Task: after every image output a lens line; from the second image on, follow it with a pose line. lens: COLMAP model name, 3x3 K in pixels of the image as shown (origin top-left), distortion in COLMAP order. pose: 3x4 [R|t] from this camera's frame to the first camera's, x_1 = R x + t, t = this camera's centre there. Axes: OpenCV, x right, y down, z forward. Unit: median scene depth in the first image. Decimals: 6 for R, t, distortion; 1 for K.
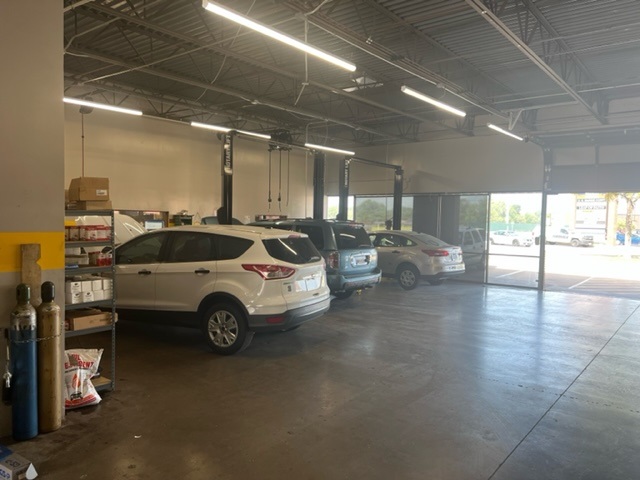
lens RADIAL K [[481.6, 0, 320.0], [0, 481.6, 240.0], [0, 0, 1]] dist [0.084372, -0.110759]
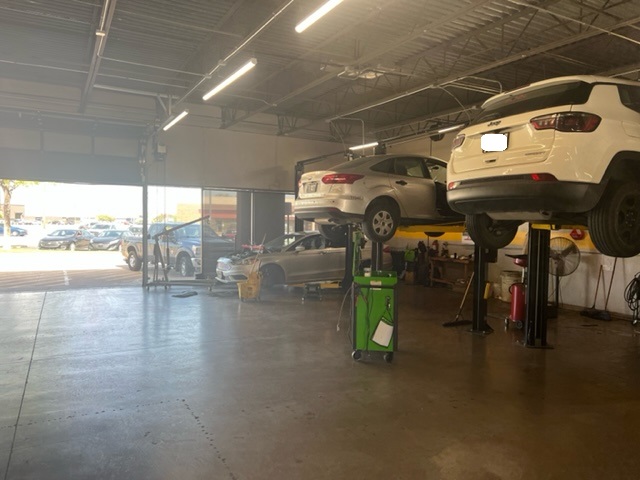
lens RADIAL K [[481.8, 0, 324.0], [0, 481.8, 244.3], [0, 0, 1]] dist [0.079972, -0.102856]
pose [[0.392844, -0.060736, 0.917597, -0.022292], [0.033065, 0.998104, 0.051909, -0.005130], [-0.919010, 0.009948, 0.394108, 0.155560]]
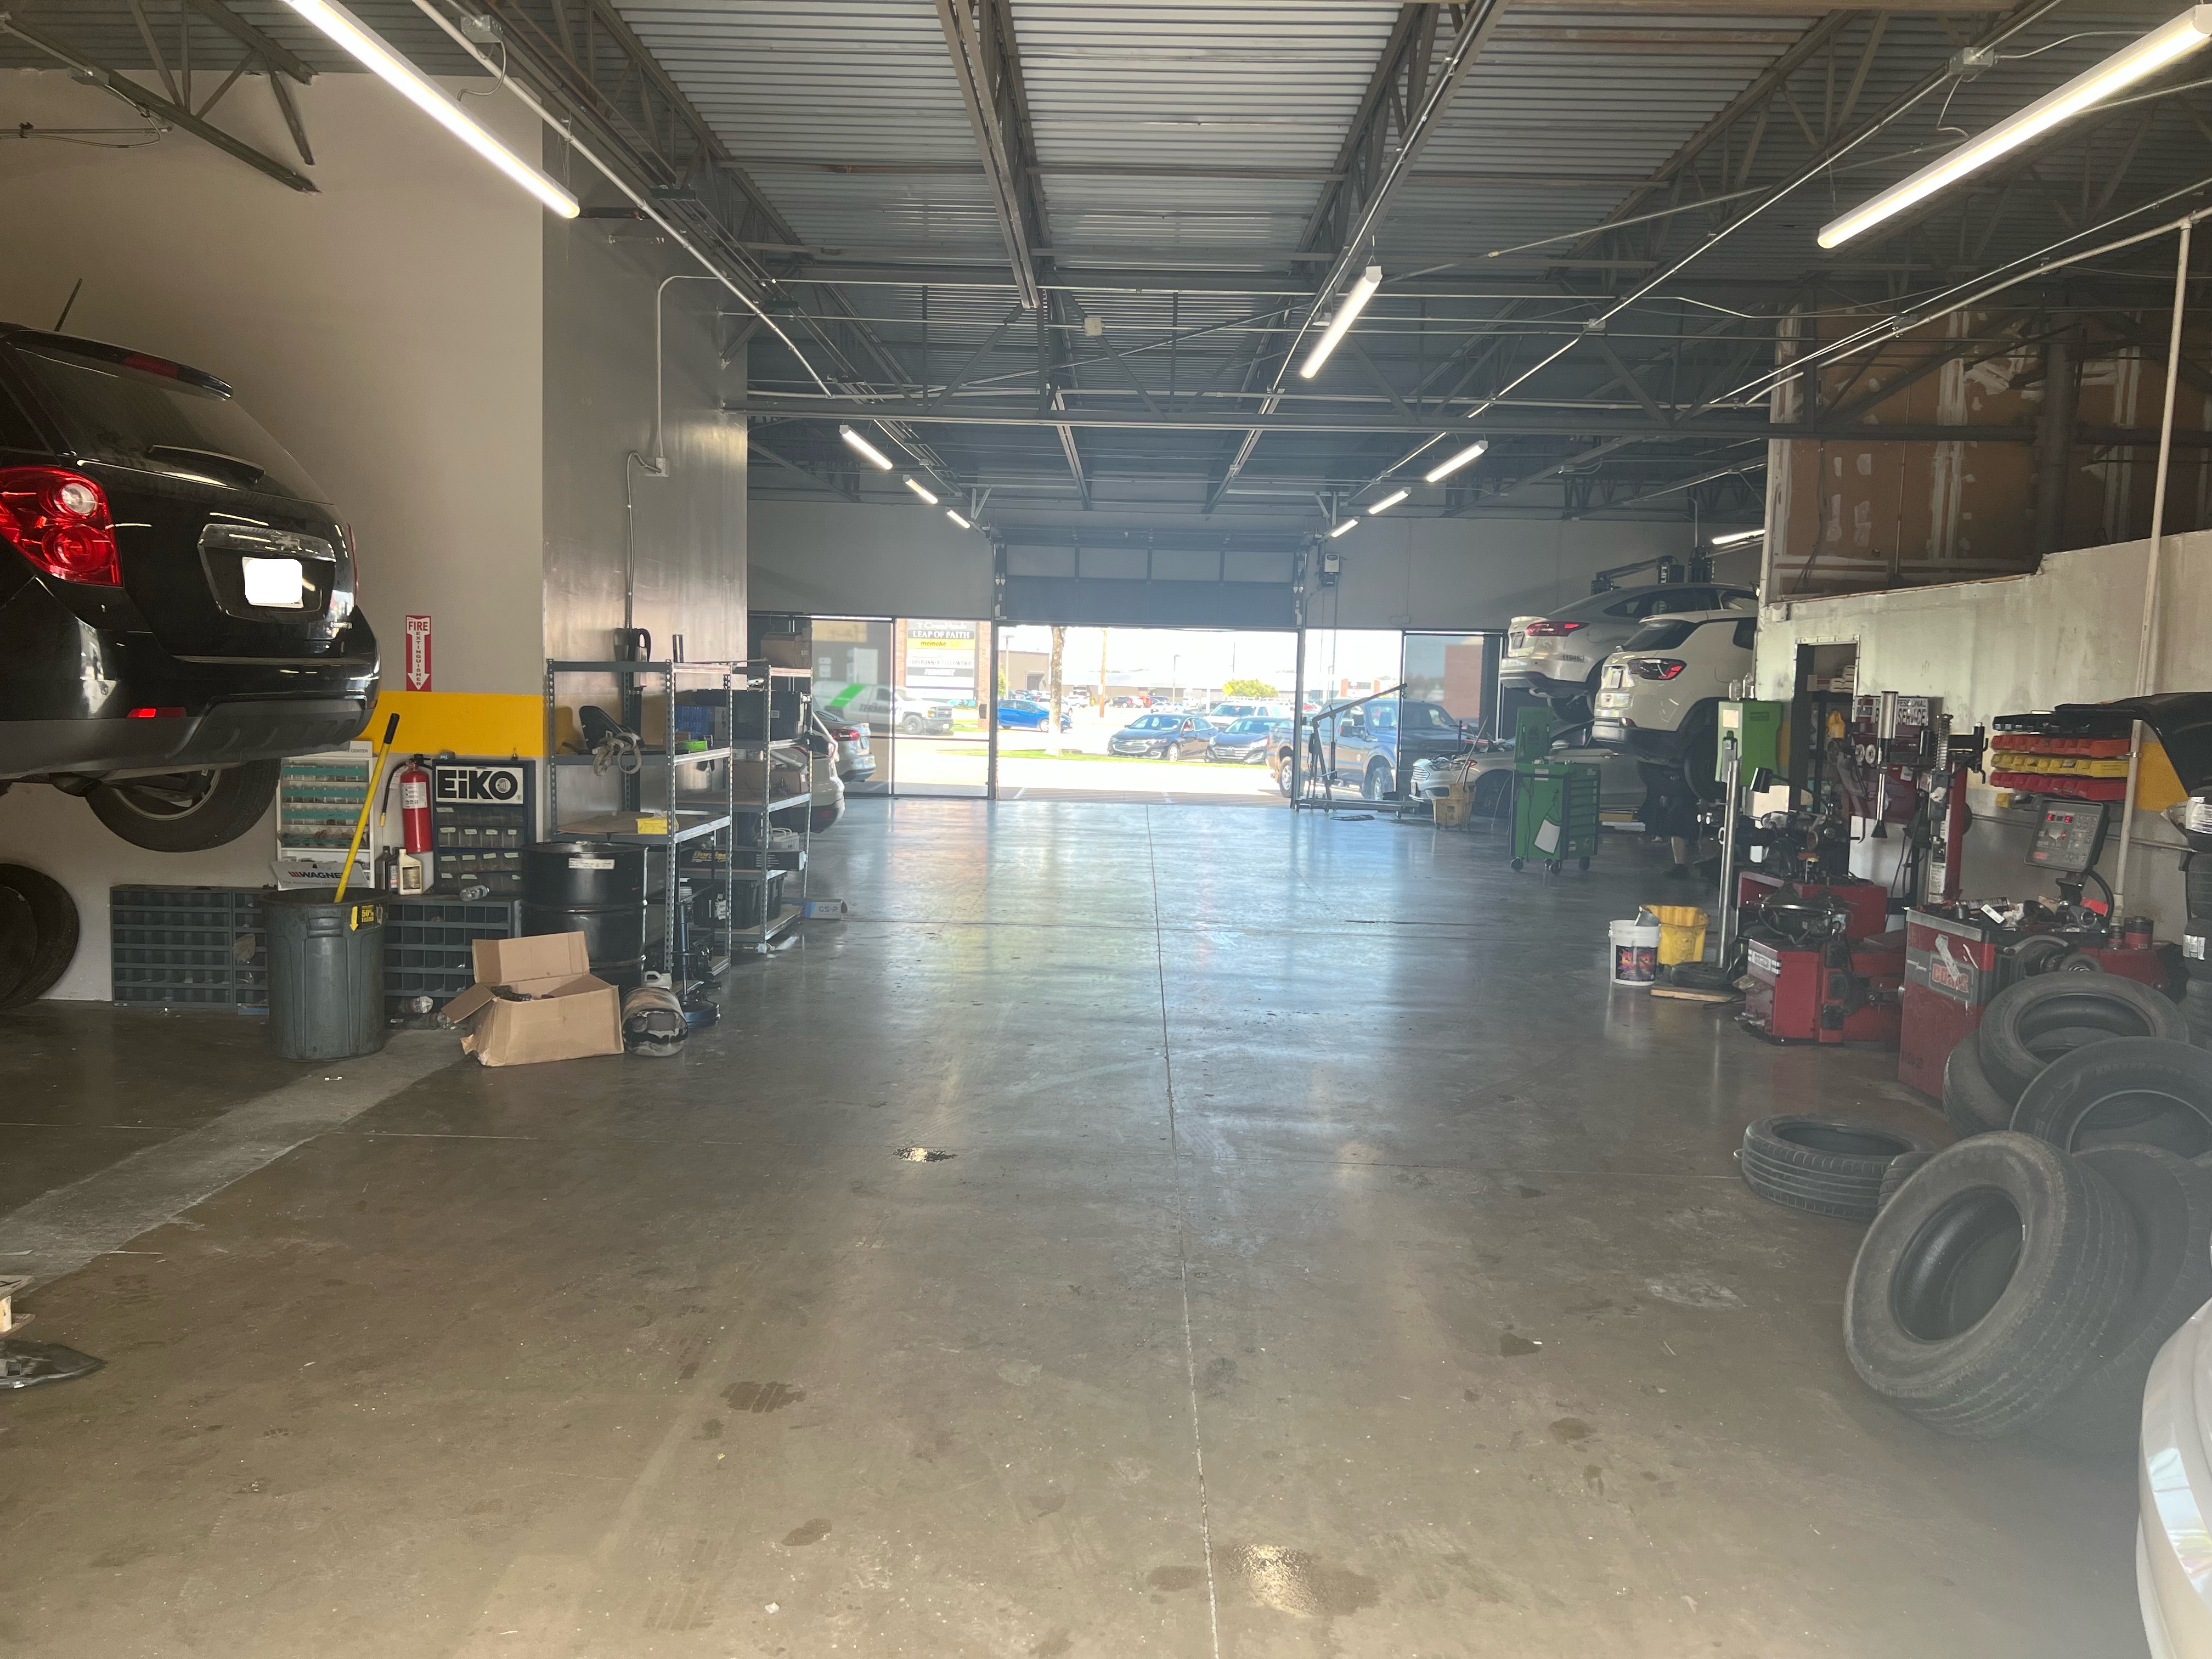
lens RADIAL K [[1665.2, 0, 1119.8], [0, 1665.2, 844.4], [0, 0, 1]] dist [0.079972, -0.102856]
pose [[0.785143, -0.062845, 0.616118, -1.101891], [0.020531, 0.996933, 0.075525, 0.025293], [-0.618974, -0.046649, 0.784025, -1.056997]]
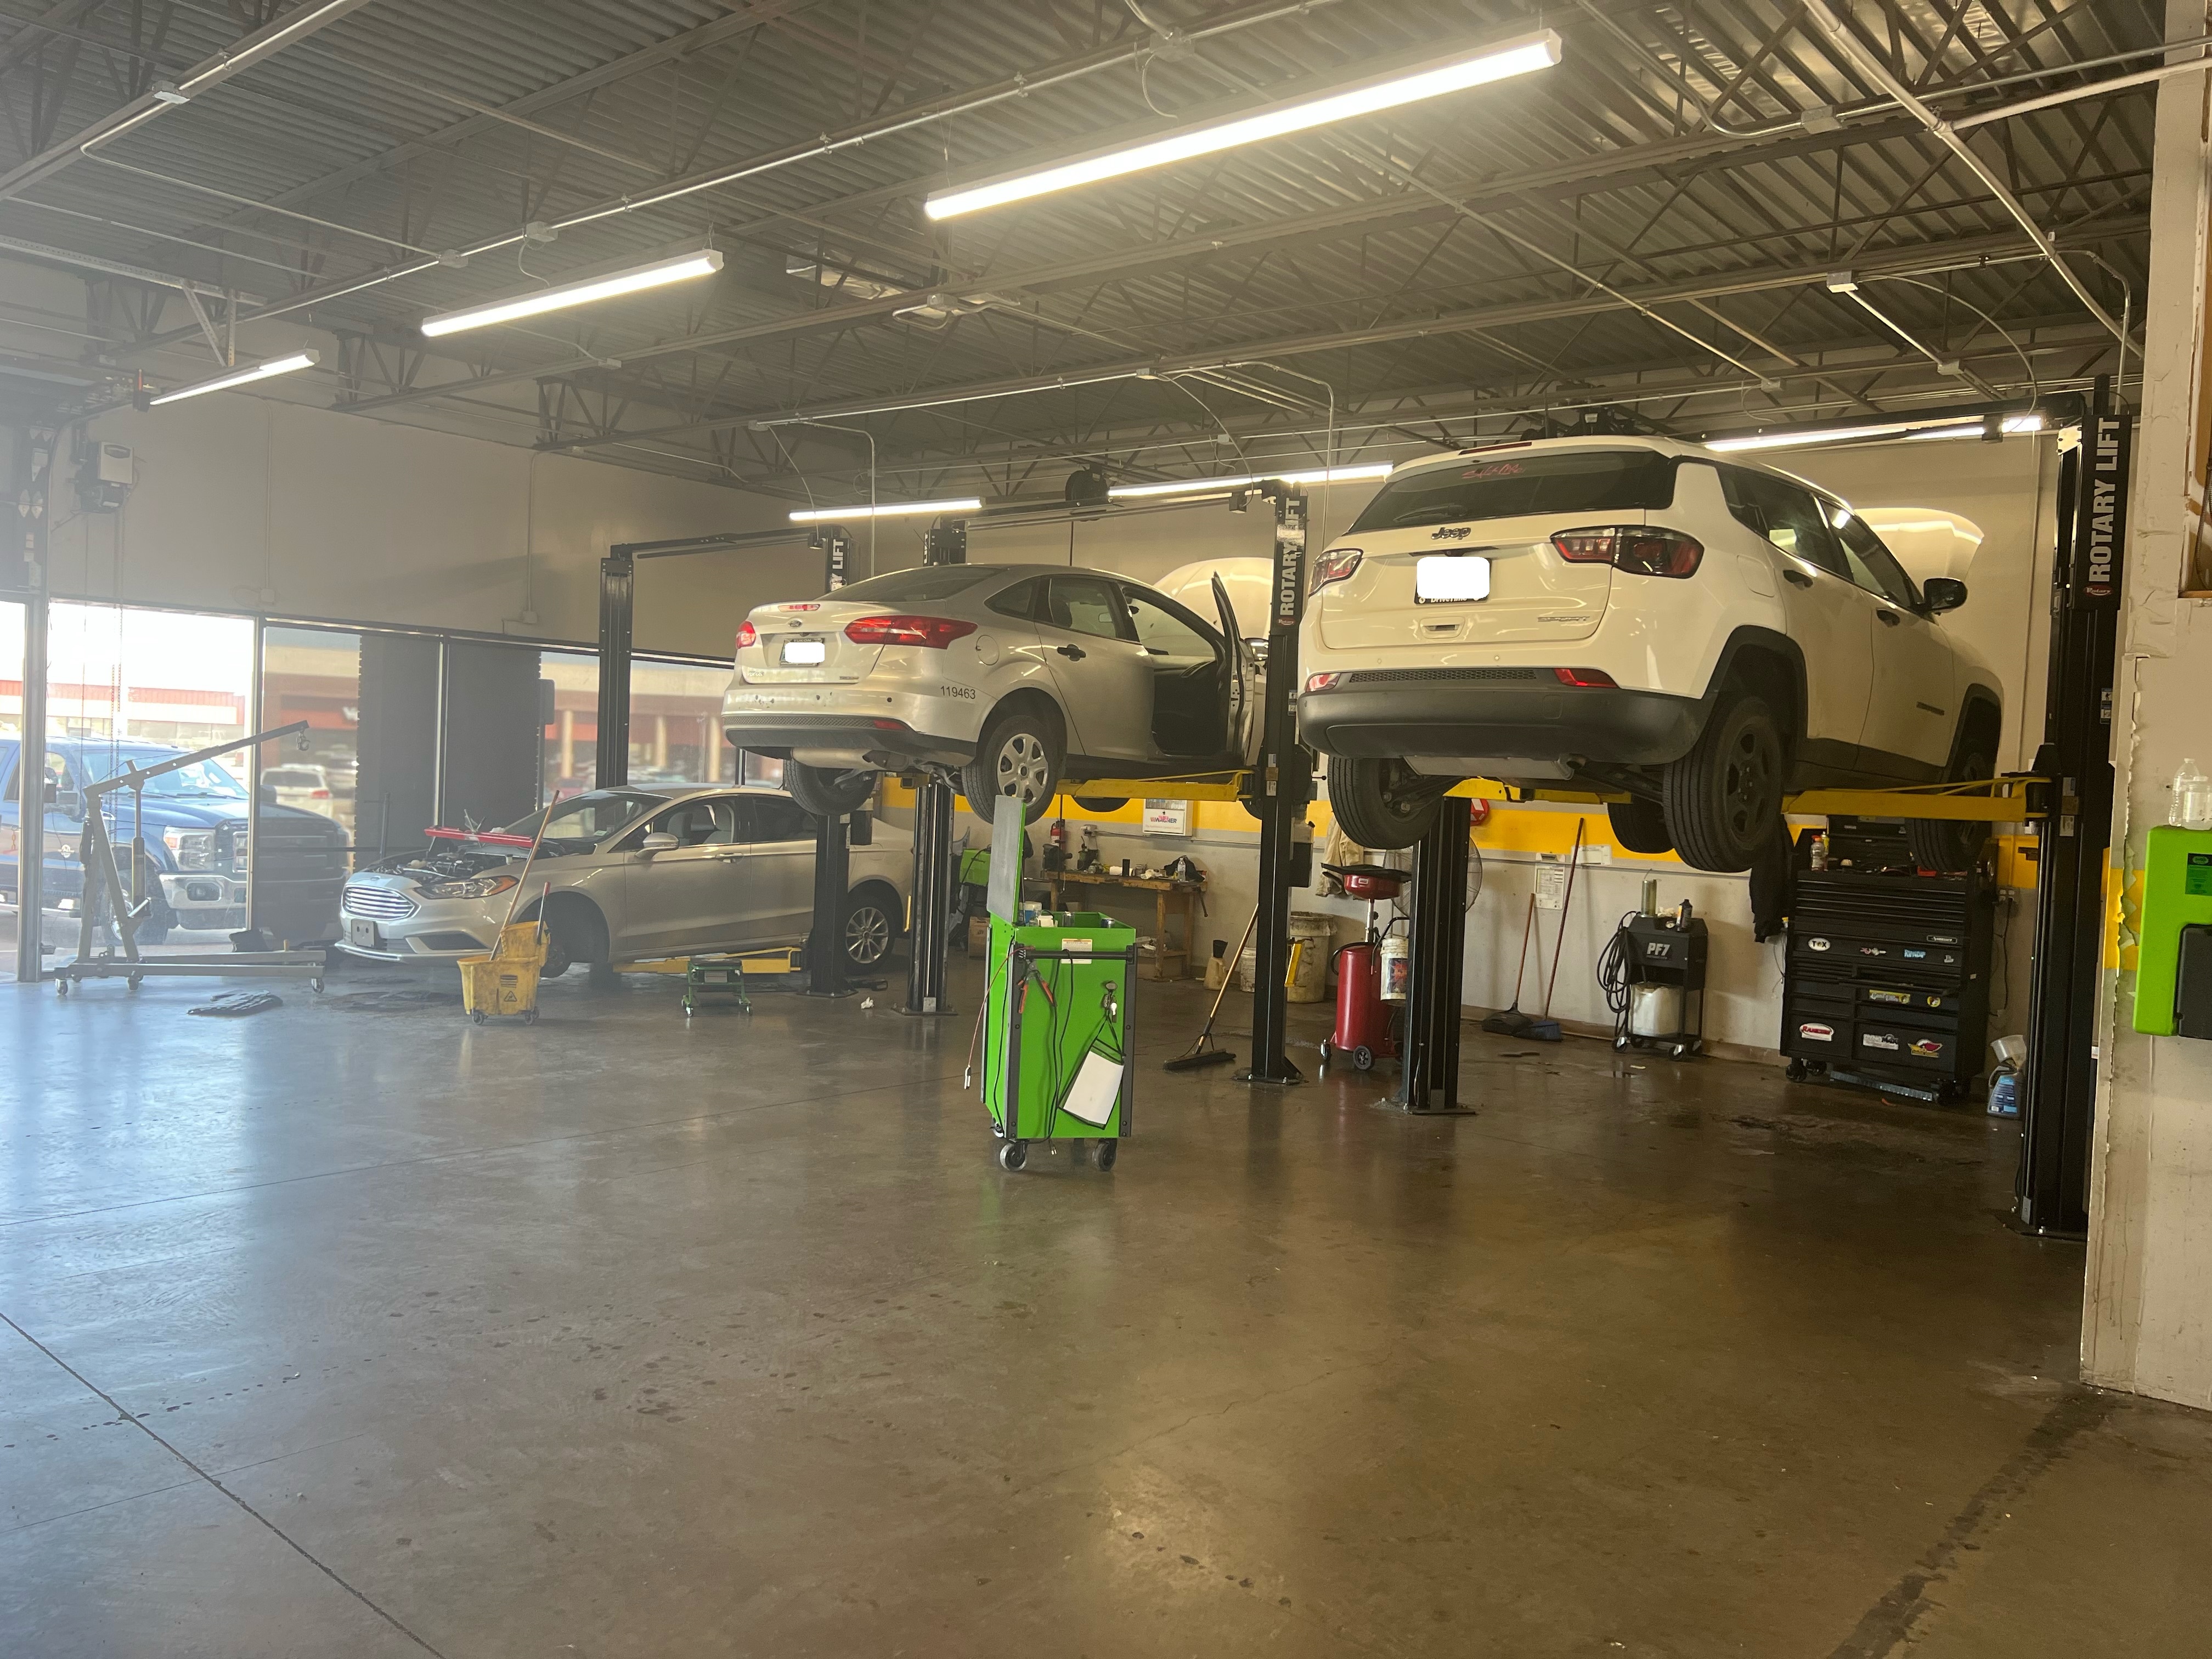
lens RADIAL K [[1664.5, 0, 1106.0], [0, 1664.5, 829.5], [0, 0, 1]] dist [0.084372, -0.110759]
pose [[0.051483, -0.057818, 0.996999, -0.228292], [0.001949, 0.998327, 0.057794, -0.019774], [-0.998672, -0.001032, 0.051510, 0.339878]]
